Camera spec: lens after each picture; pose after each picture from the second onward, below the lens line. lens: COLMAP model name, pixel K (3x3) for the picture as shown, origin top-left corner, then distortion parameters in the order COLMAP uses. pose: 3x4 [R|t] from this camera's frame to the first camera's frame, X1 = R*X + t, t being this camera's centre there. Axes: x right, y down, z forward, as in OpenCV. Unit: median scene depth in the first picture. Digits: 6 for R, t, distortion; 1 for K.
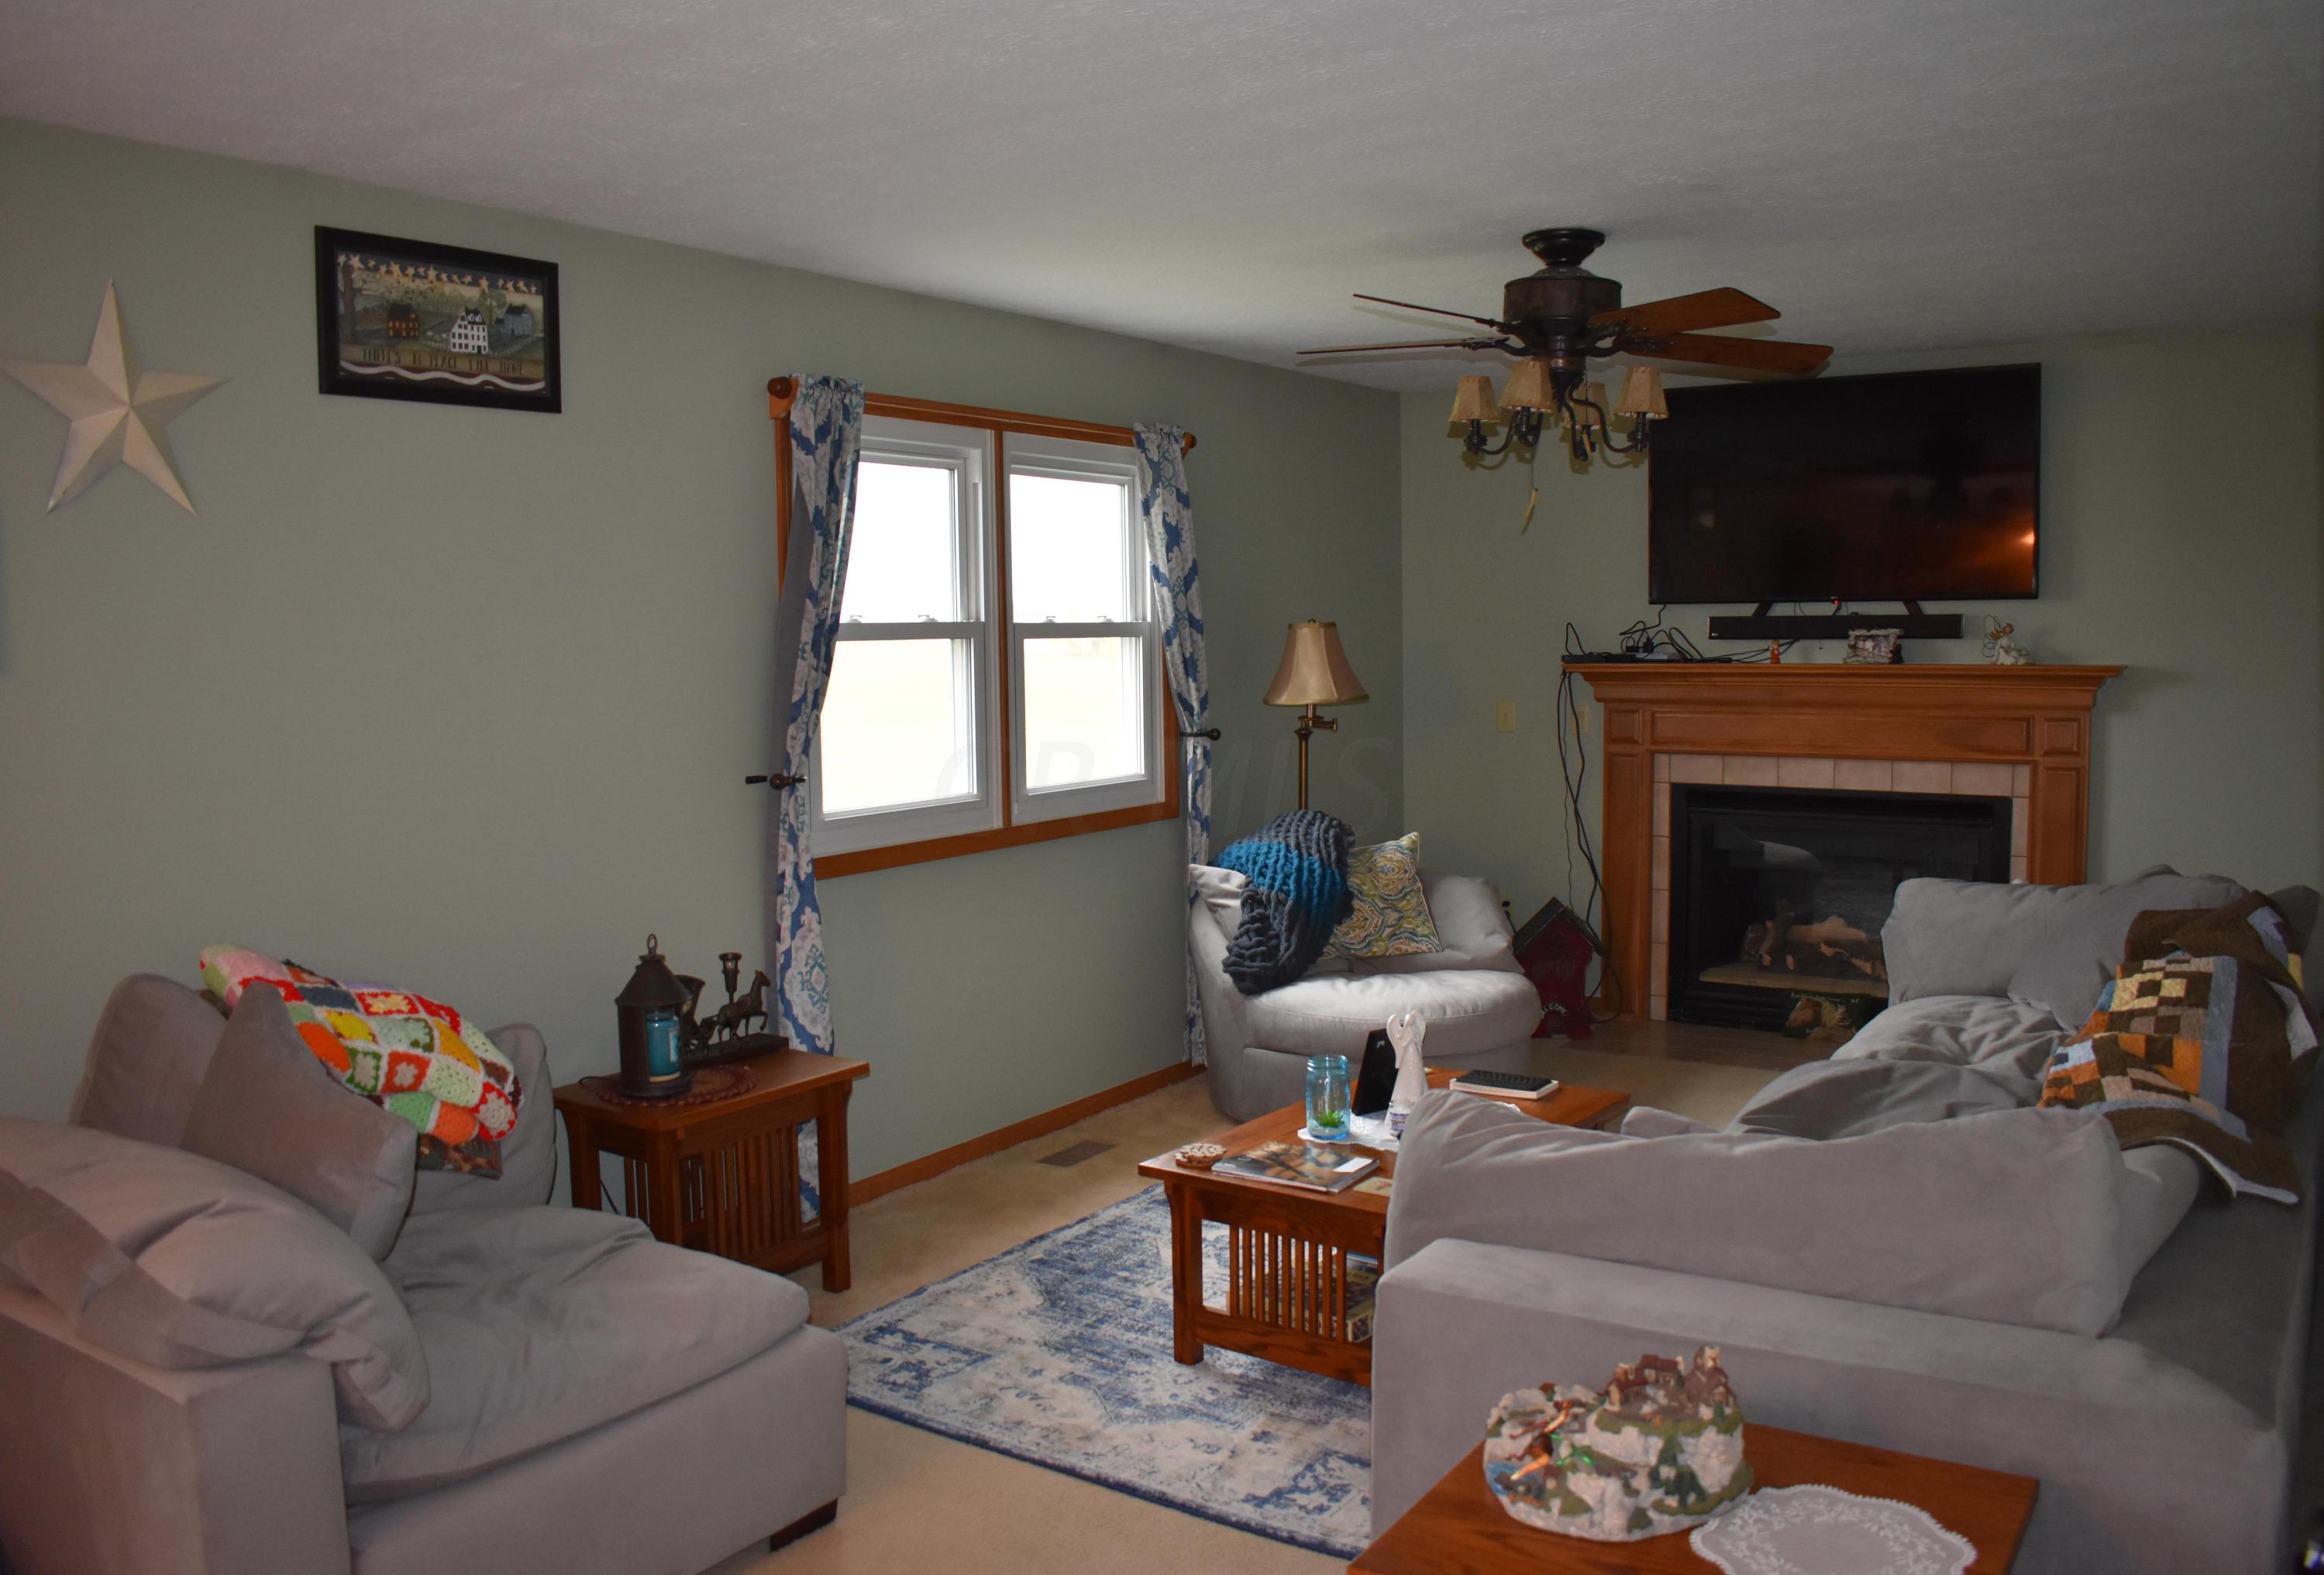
lens RADIAL K [[1896.2, 0, 1163.0], [0, 1896.2, 744.5], [0, 0, 1]] dist [-0.085405, 0.002118]
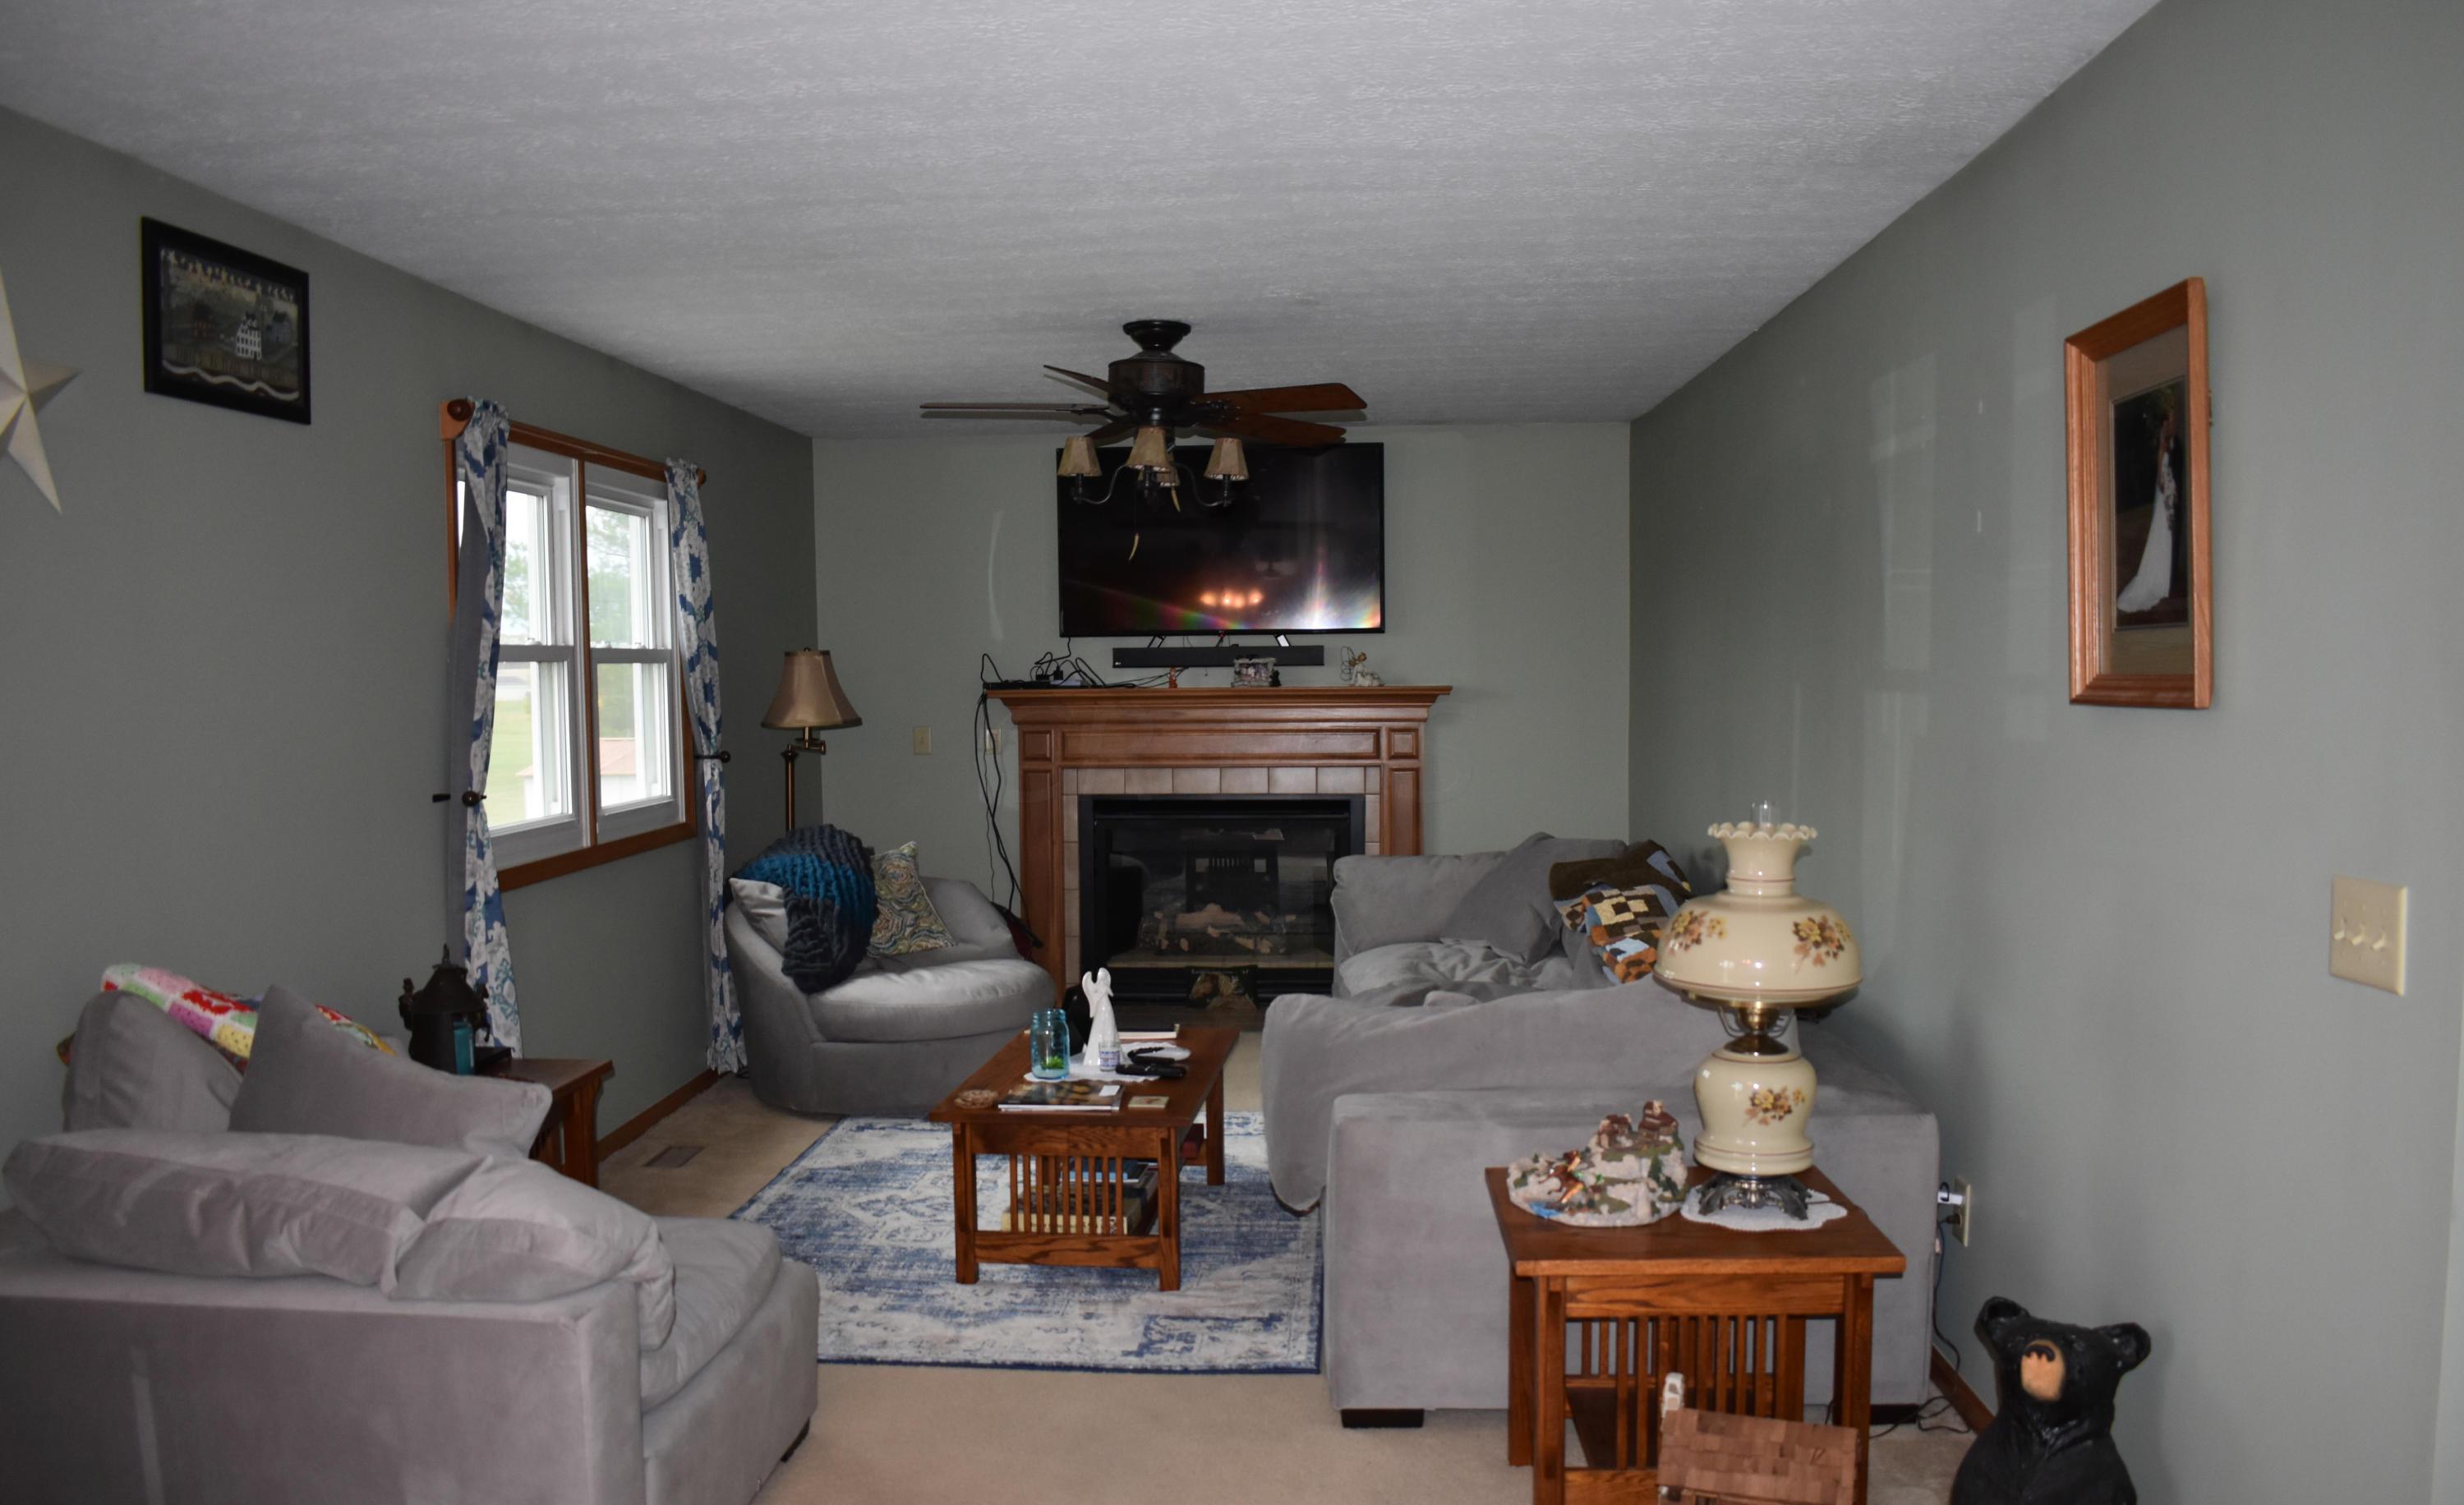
lens RADIAL K [[1945.5, 0, 1232.0], [0, 1945.5, 752.5], [0, 0, 1]] dist [-0.061688, 0.003937]
pose [[0.867110, -0.020422, 0.497697, -0.305856], [0.031518, 0.999406, -0.013903, 0.018698], [-0.497118, 0.027742, 0.867239, -0.082268]]
